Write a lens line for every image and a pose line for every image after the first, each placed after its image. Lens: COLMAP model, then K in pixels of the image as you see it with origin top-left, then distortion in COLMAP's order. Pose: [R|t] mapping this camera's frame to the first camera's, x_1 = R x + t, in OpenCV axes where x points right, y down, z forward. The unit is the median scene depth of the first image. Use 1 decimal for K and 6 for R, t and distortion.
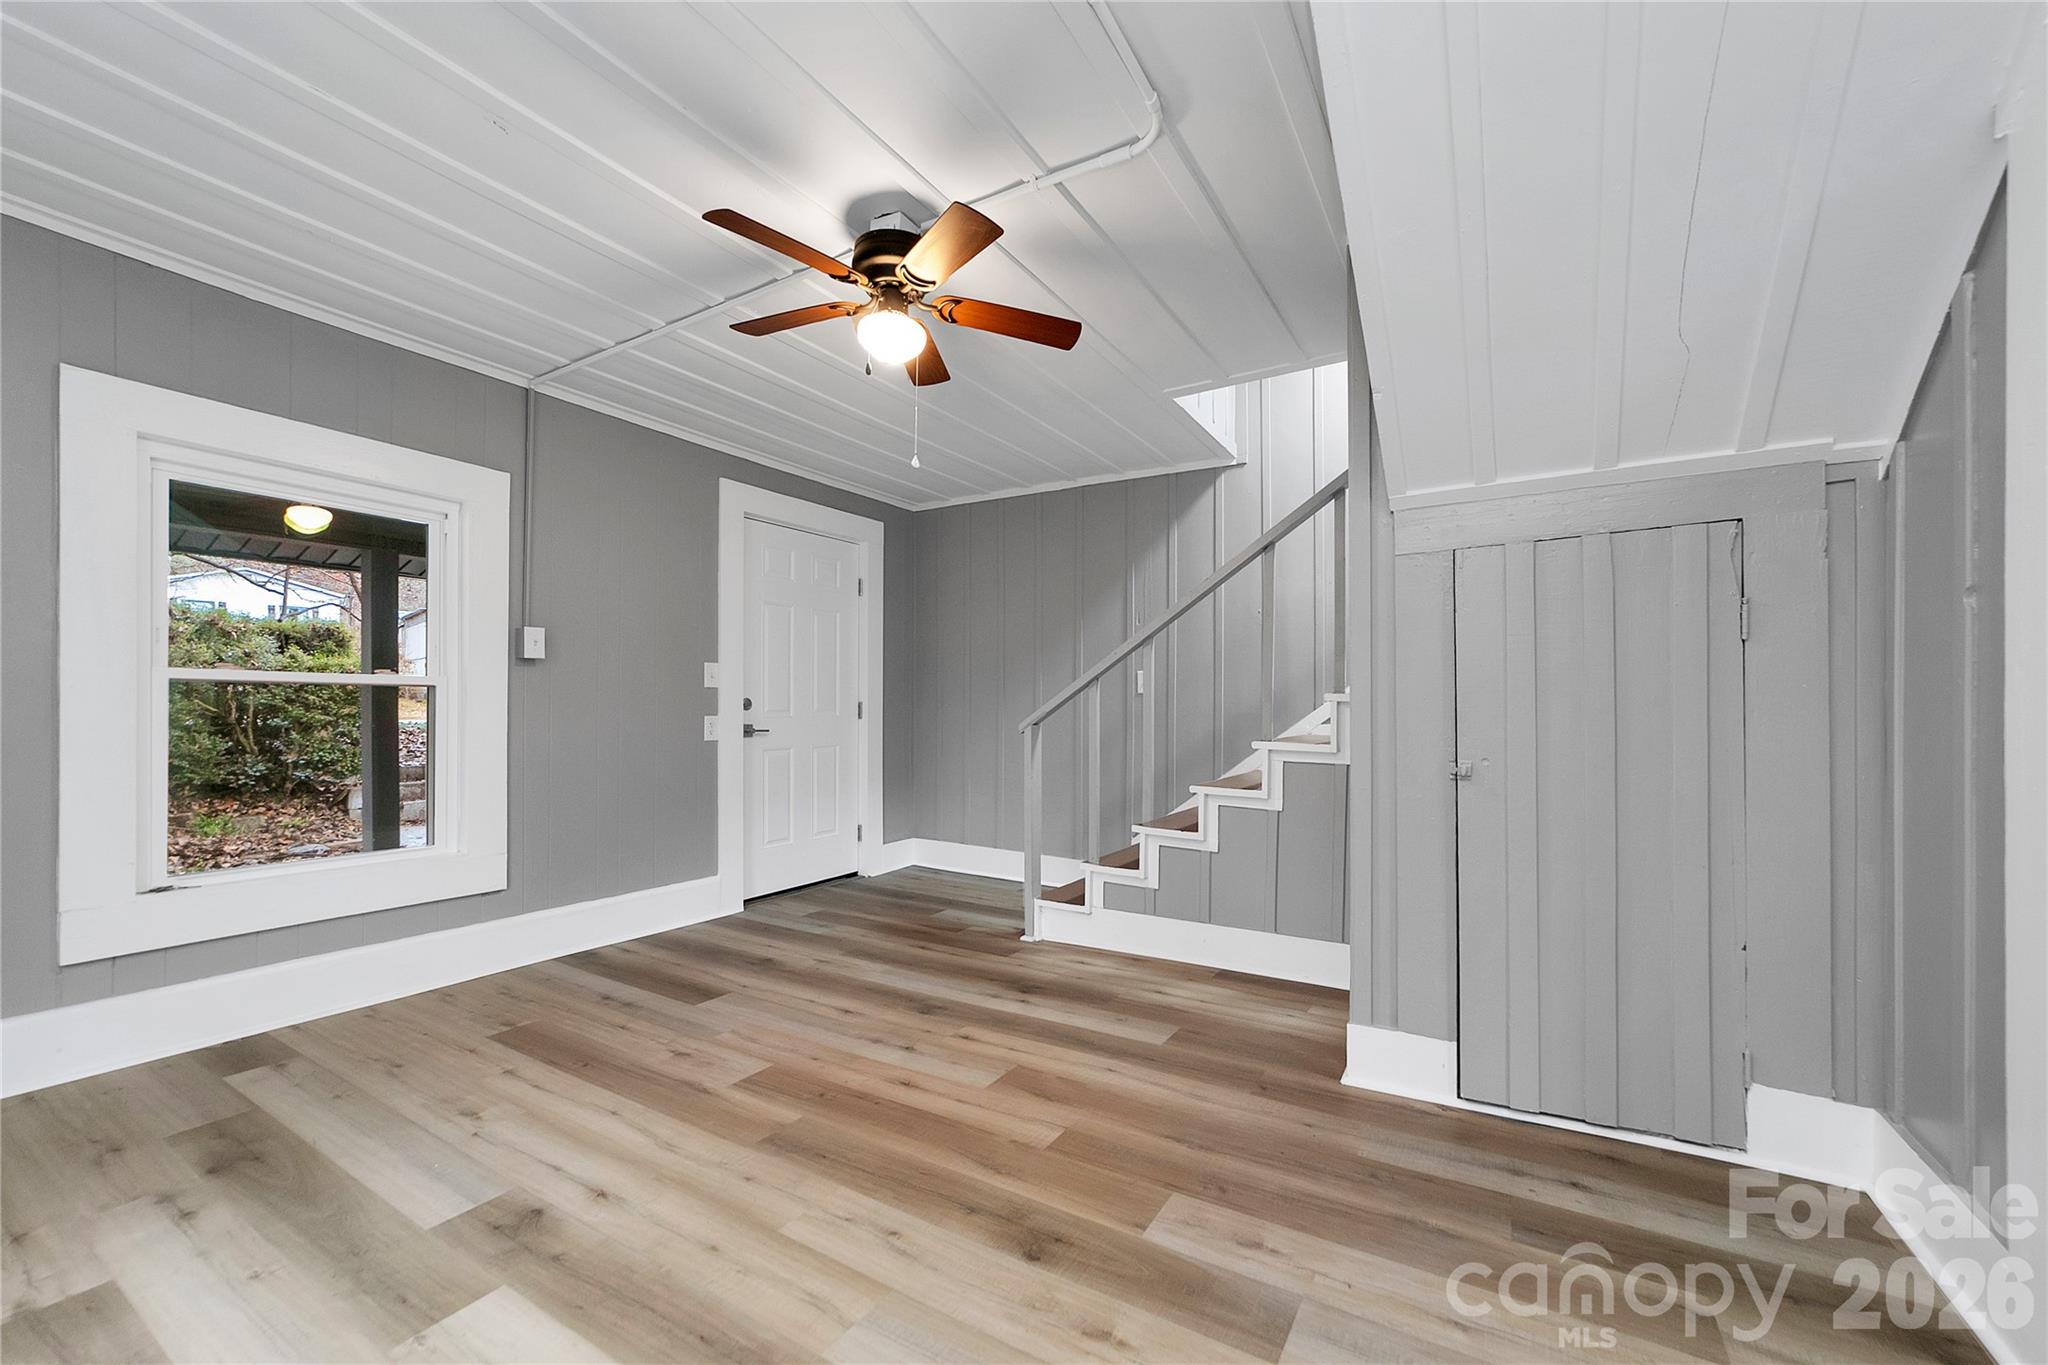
lens RADIAL K [[807.2, 0, 1044.2], [0, 807.2, 695.4], [0, 0, 1]] dist [-0.012234, 0.003500]
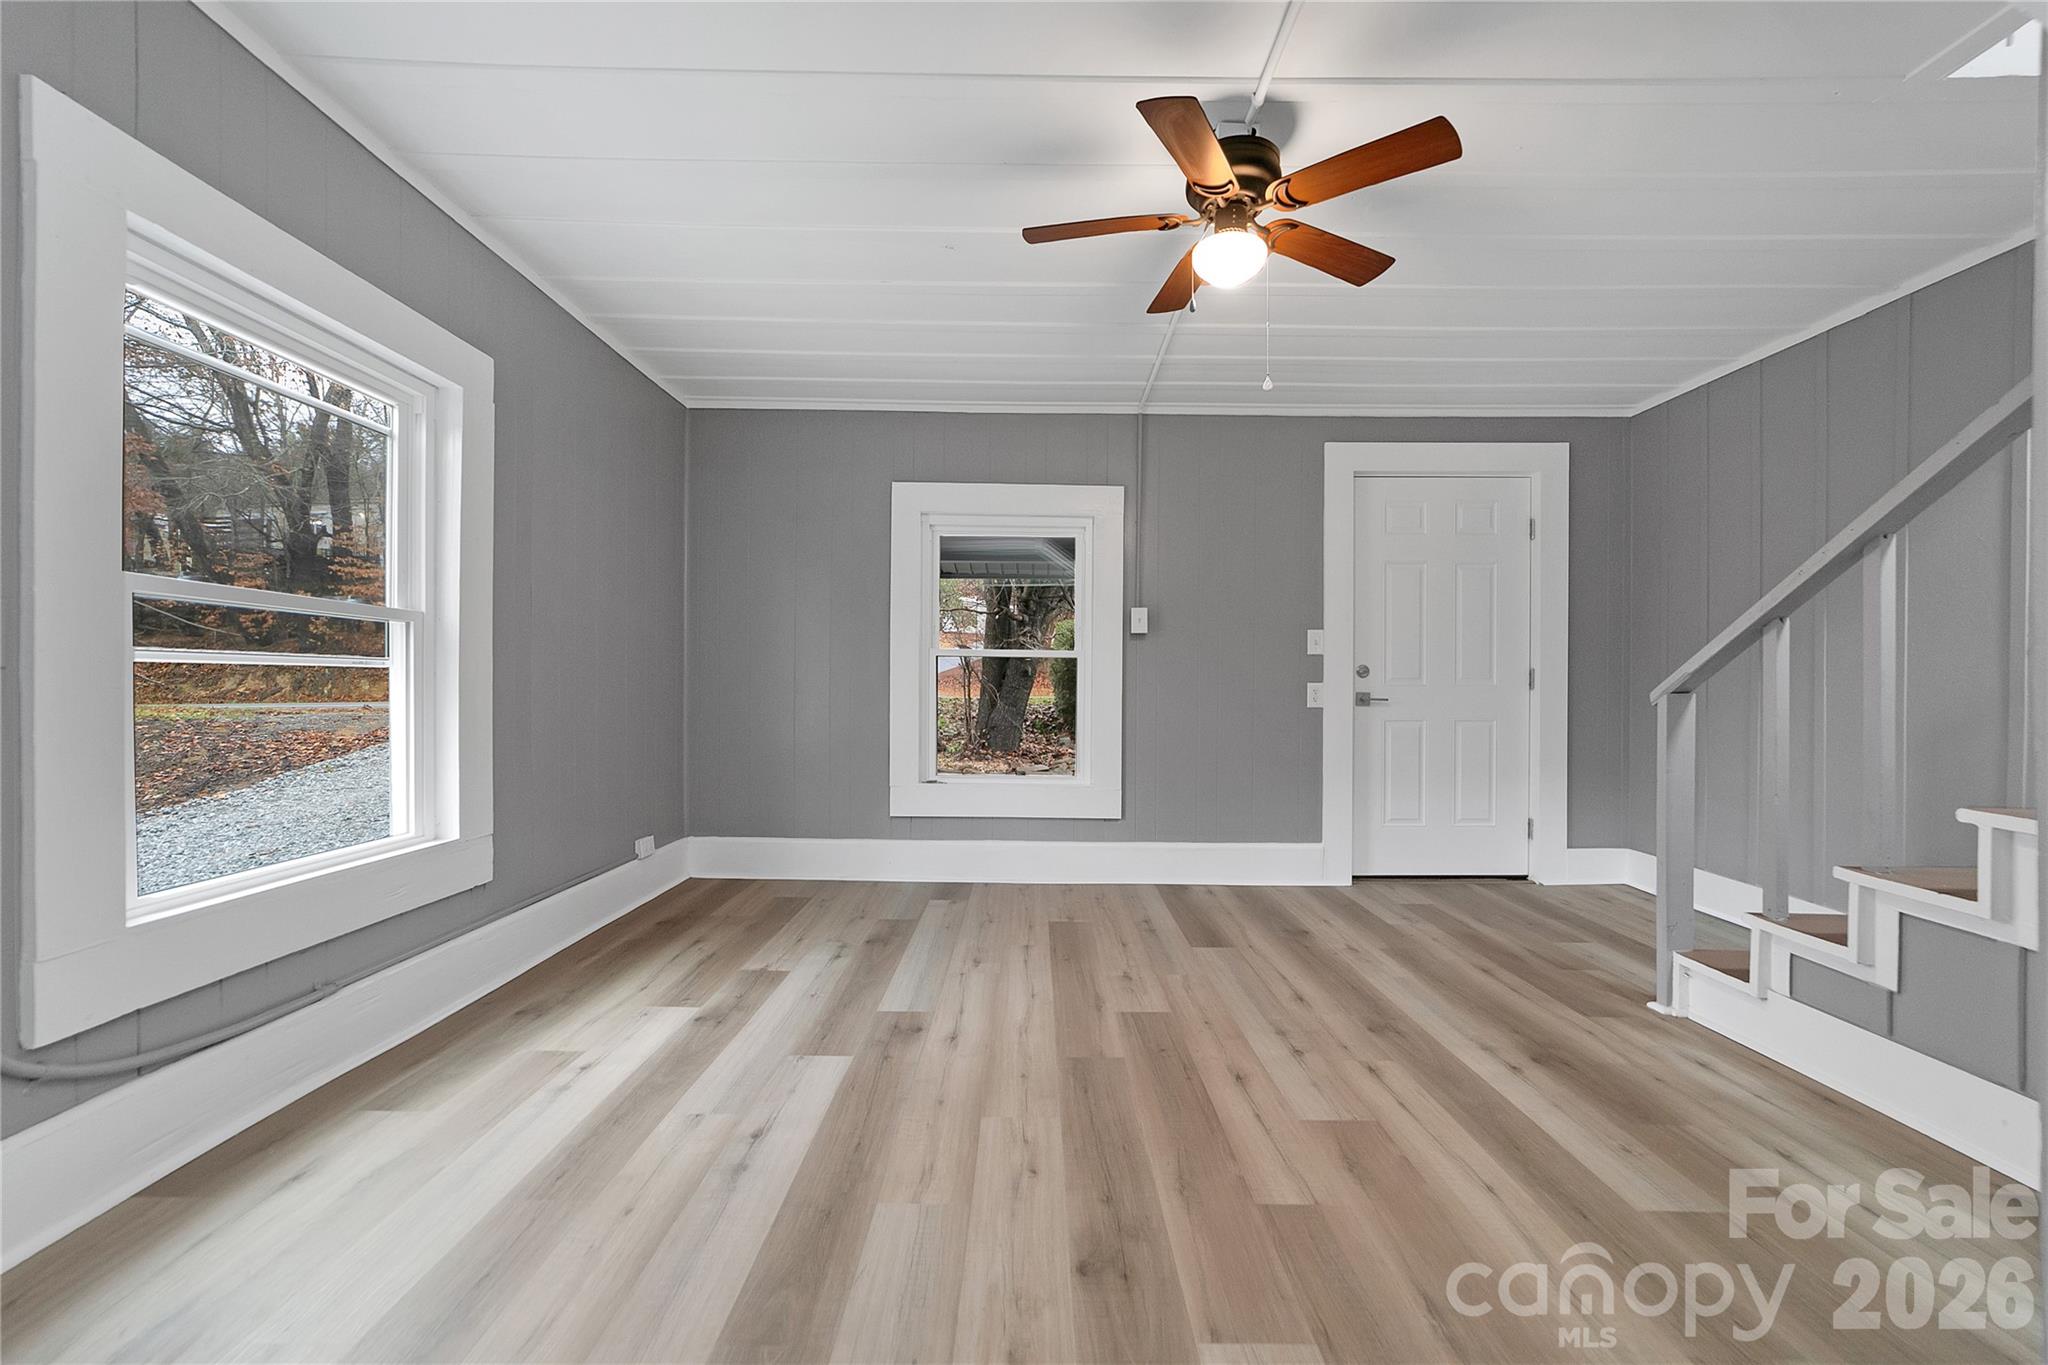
lens RADIAL K [[807.2, 0, 1033.3], [0, 807.2, 677.3], [0, 0, 1]] dist [-0.012234, 0.003500]
pose [[0.514012, -0.008346, -0.857743, 0.361872], [0.009497, 0.999947, -0.004039, 0.025943], [0.857731, -0.006070, 0.514063, 0.252898]]
